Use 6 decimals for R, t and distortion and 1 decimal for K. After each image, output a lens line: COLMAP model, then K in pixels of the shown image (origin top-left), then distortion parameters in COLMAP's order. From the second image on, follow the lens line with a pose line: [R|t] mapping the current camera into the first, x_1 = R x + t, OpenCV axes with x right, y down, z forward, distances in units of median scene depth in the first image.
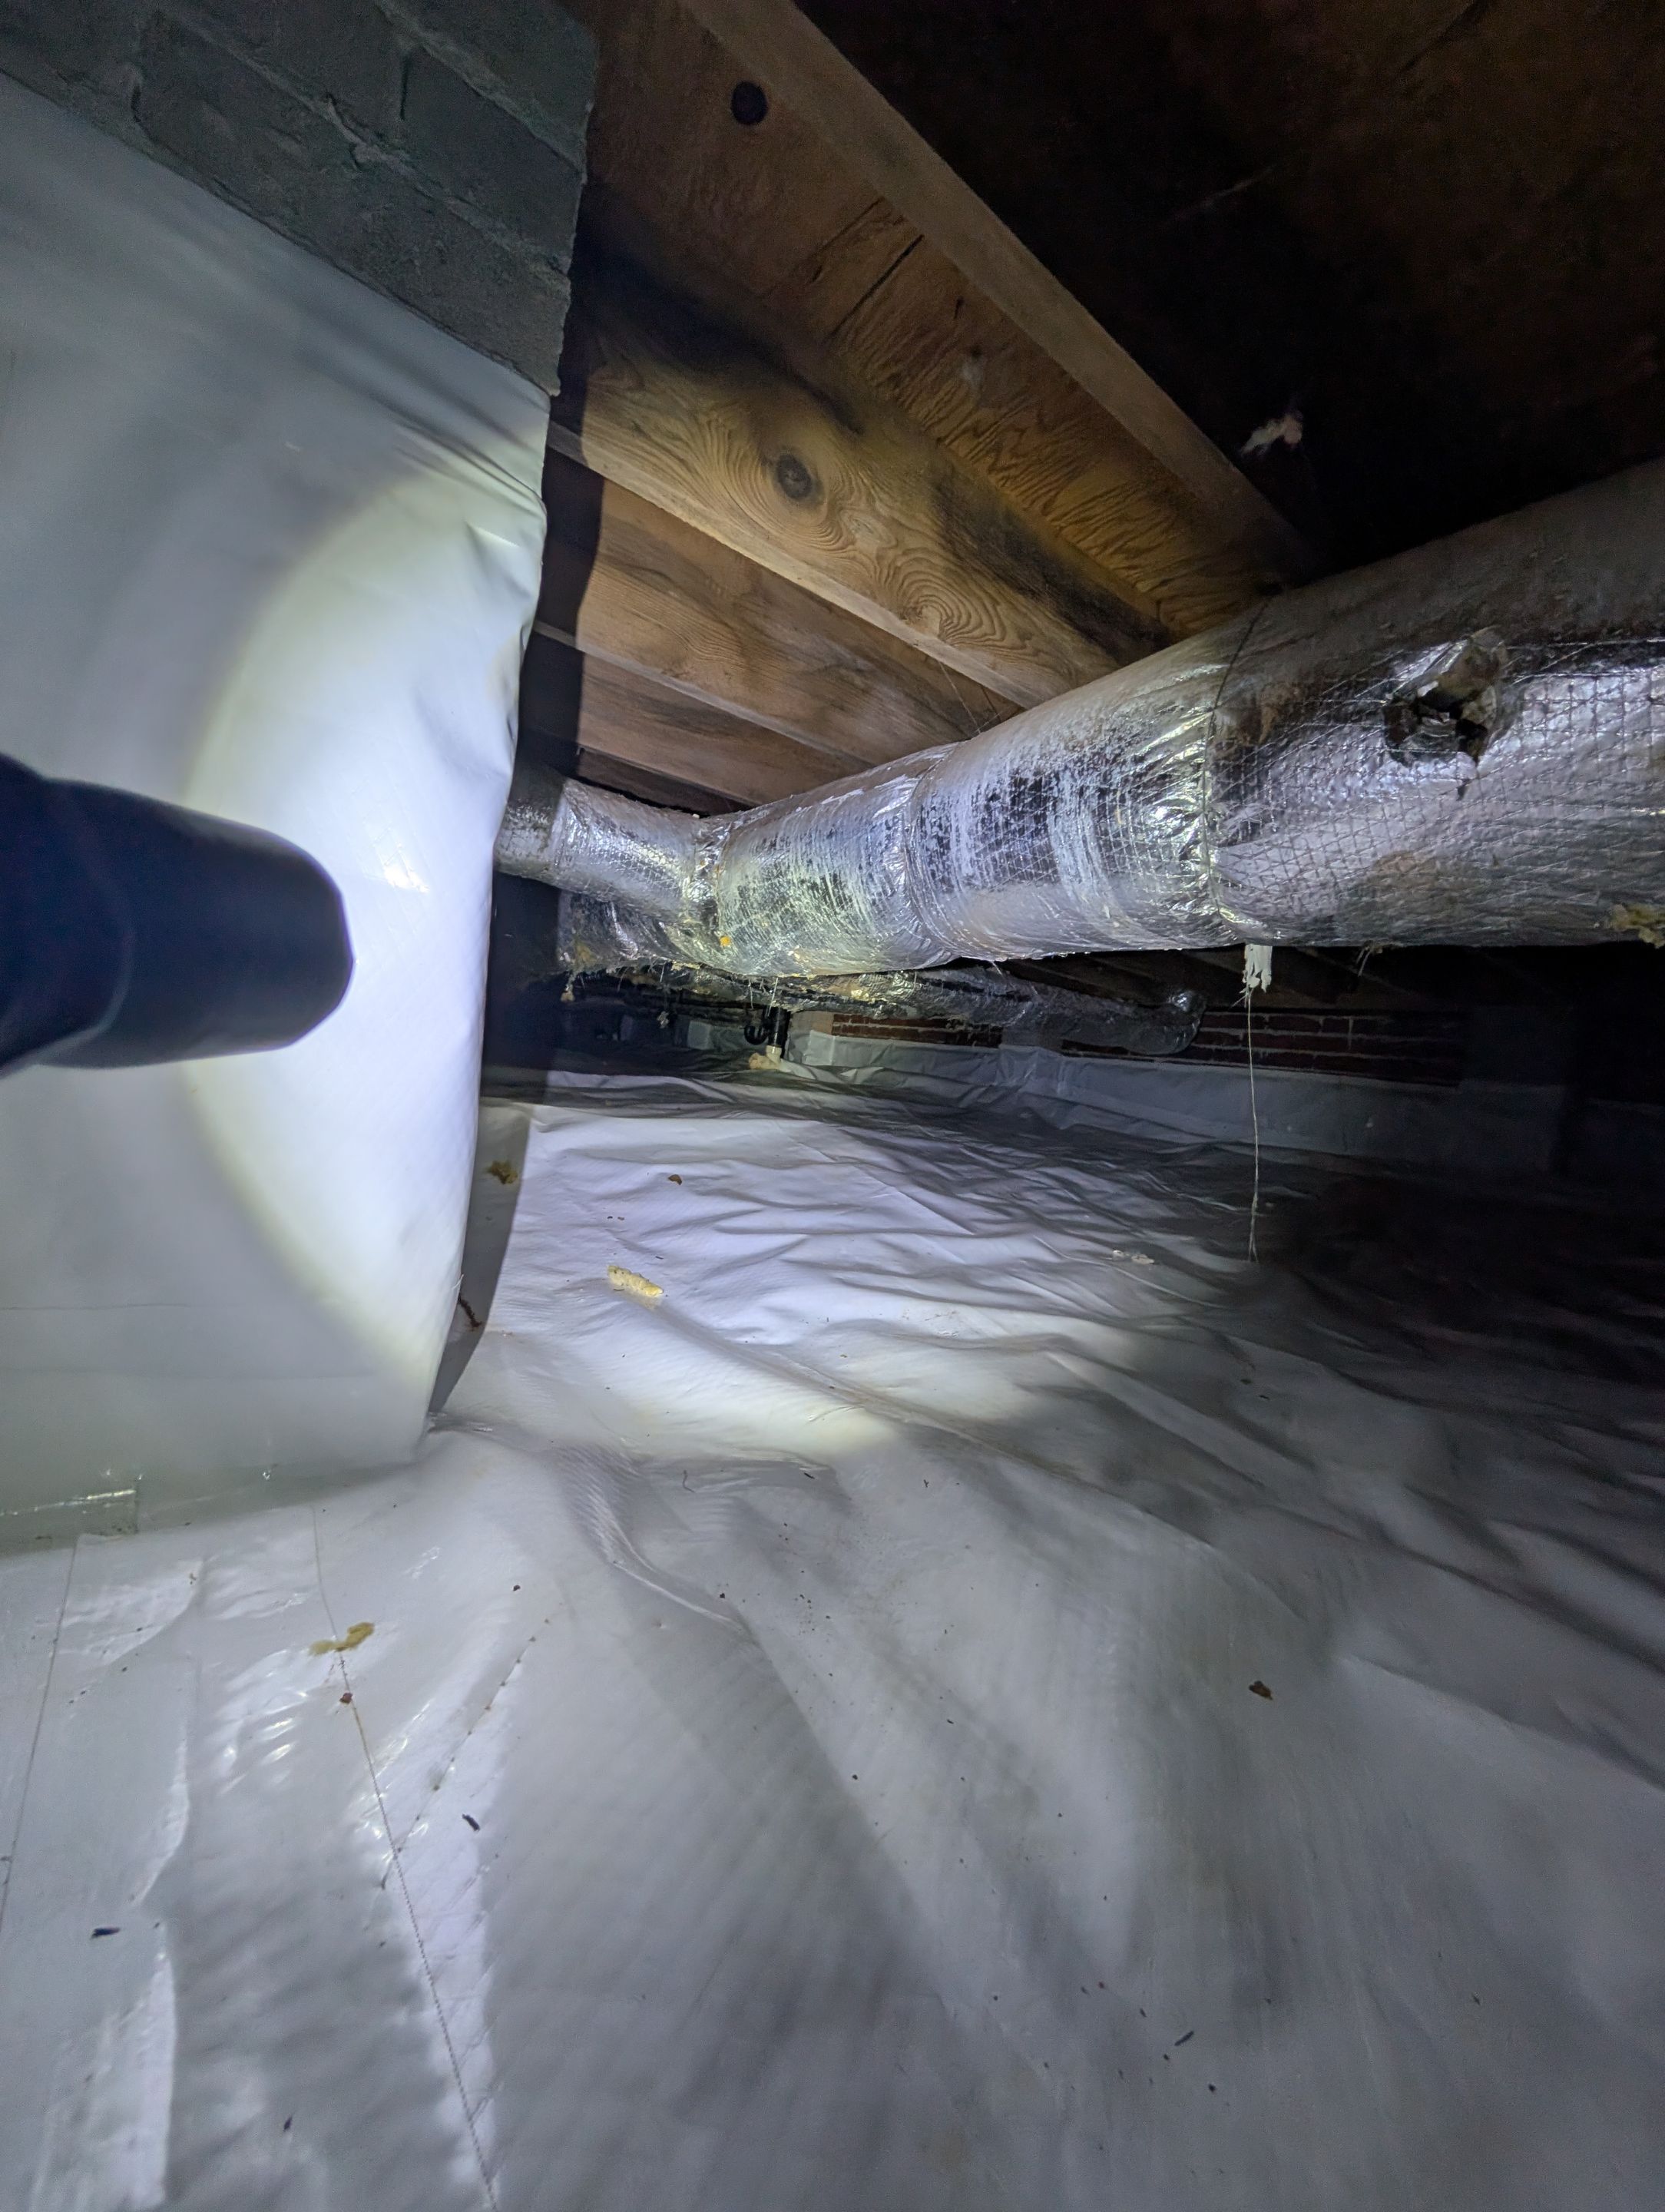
lens RADIAL K [[861.2, 0, 832.5], [0, 861.2, 1106.0], [0, 0, 1]] dist [0.000635, -0.000031]
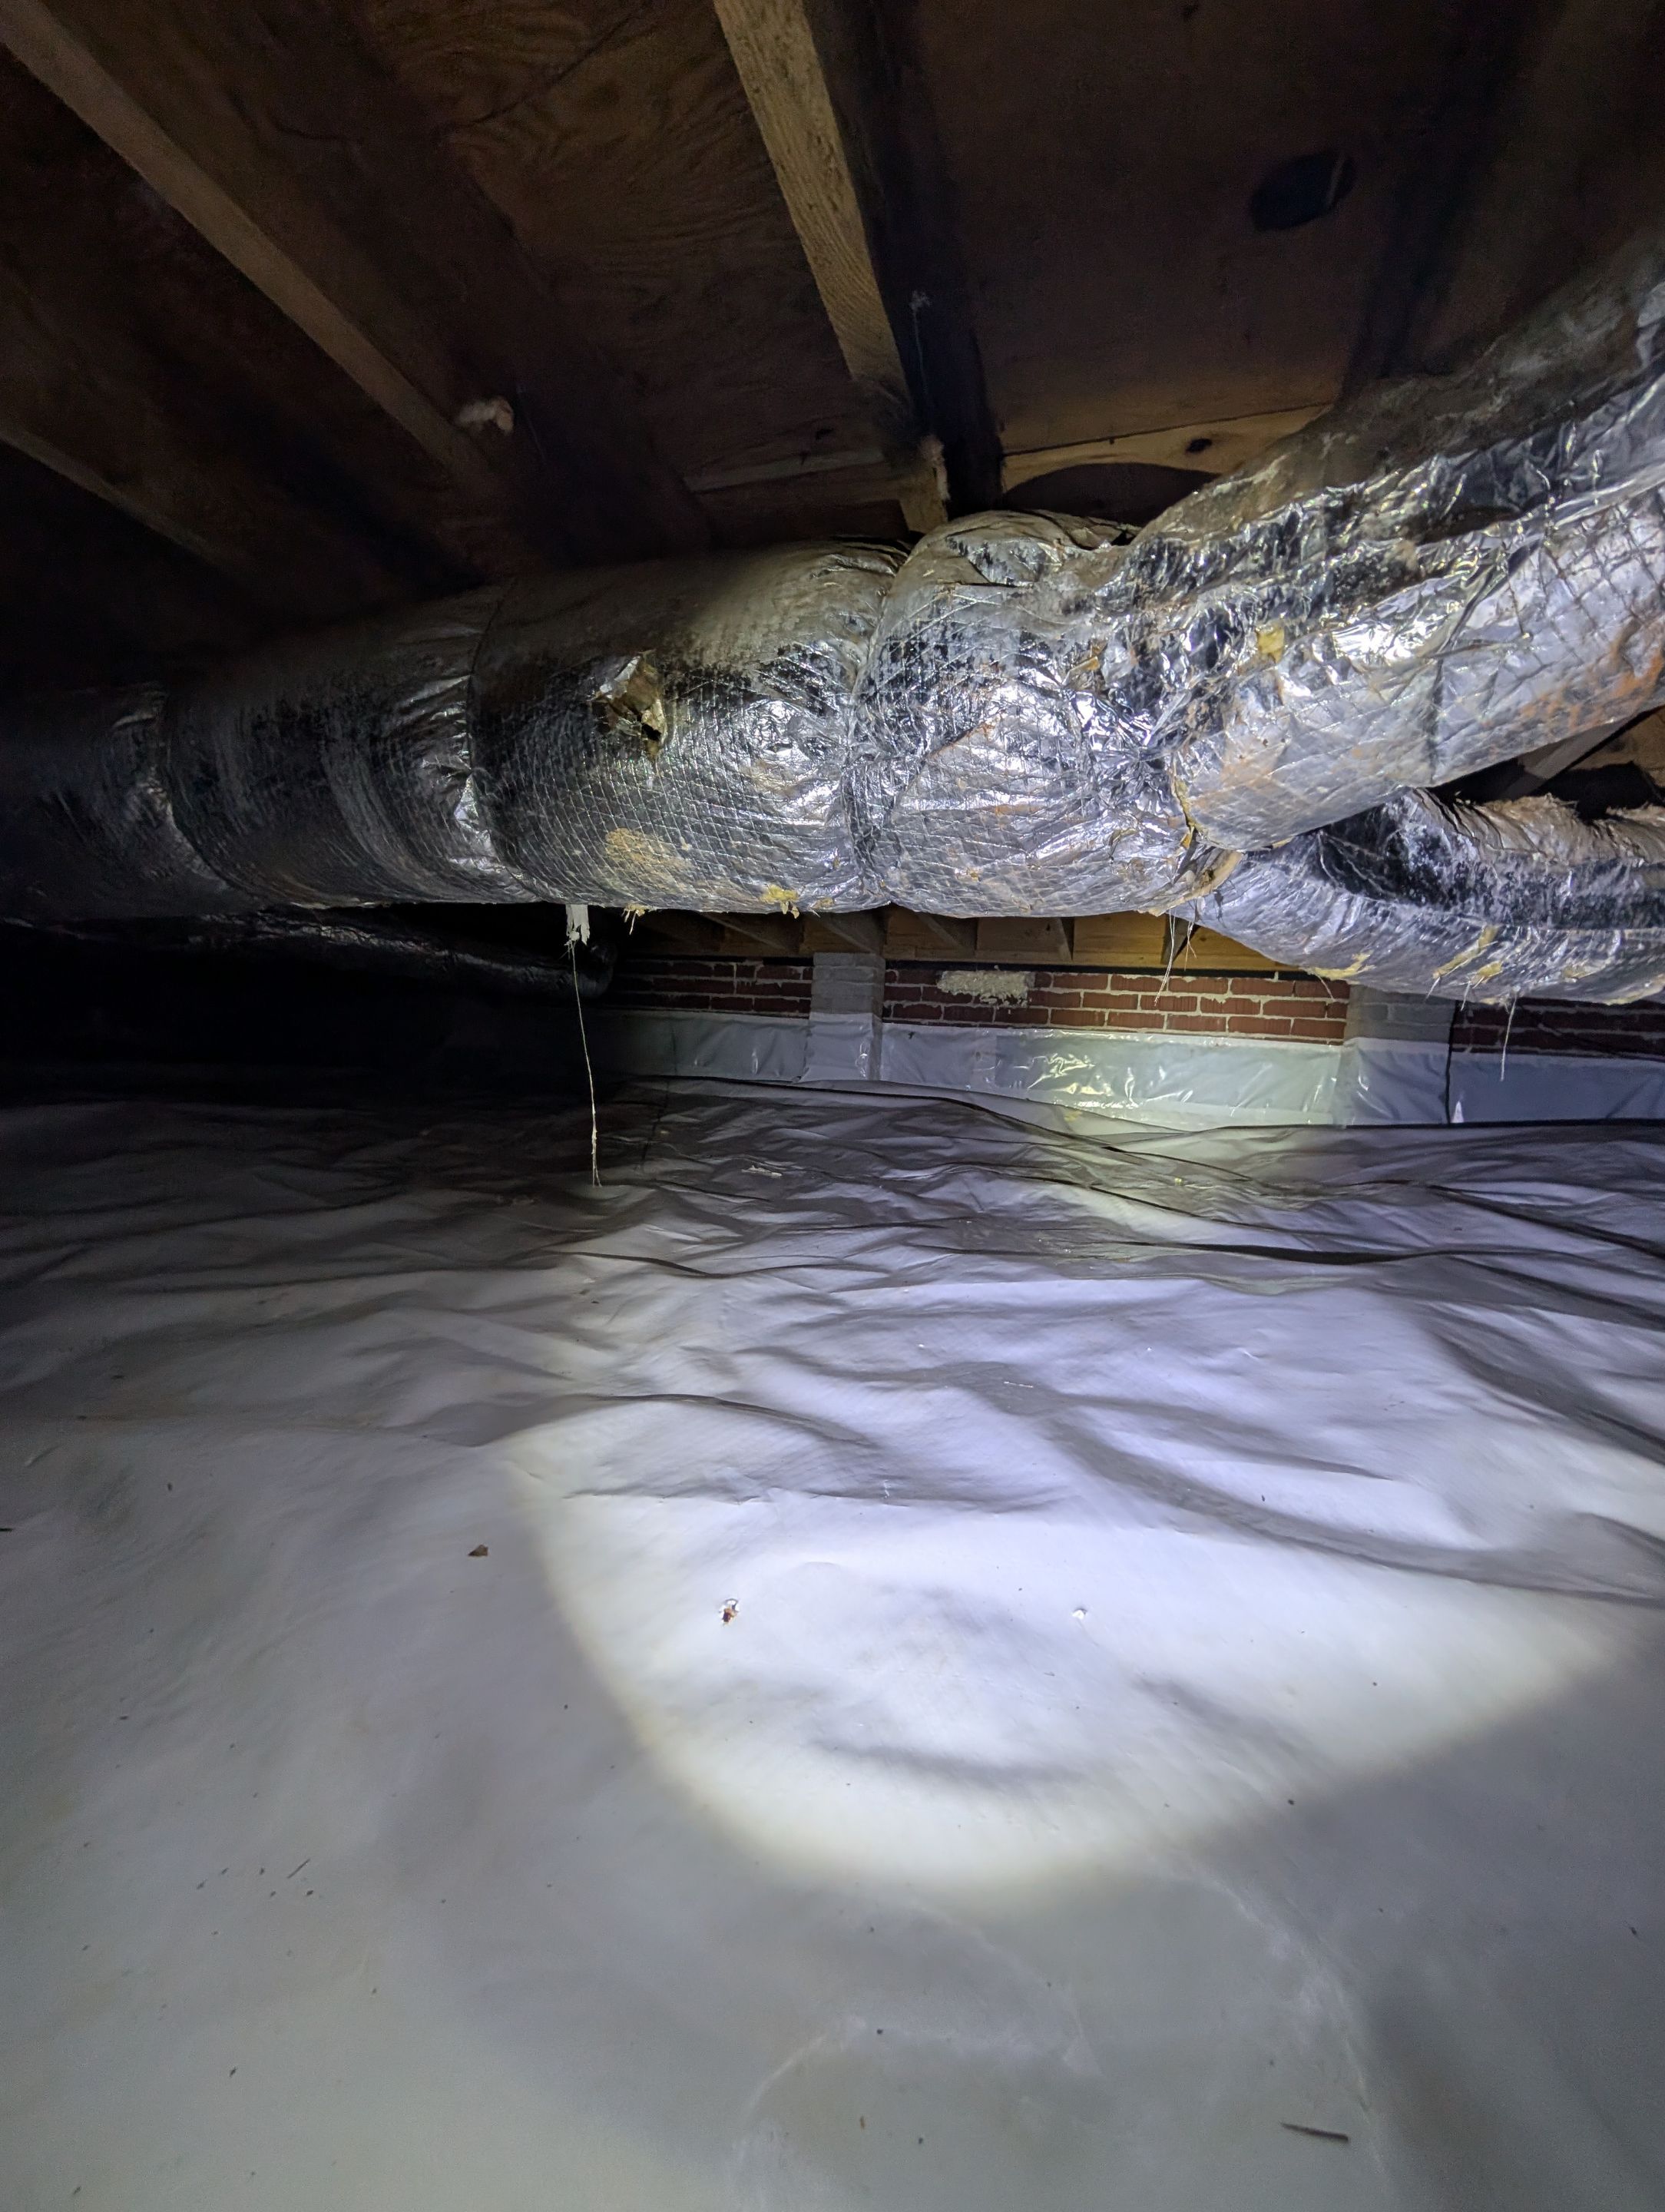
lens RADIAL K [[861.2, 0, 832.5], [0, 861.2, 1106.0], [0, 0, 1]] dist [0.000635, -0.000031]
pose [[0.804970, -0.106276, 0.583720, 0.111209], [0.070884, 0.994007, 0.083224, 0.003130], [-0.589066, -0.025616, 0.807679, -0.093602]]
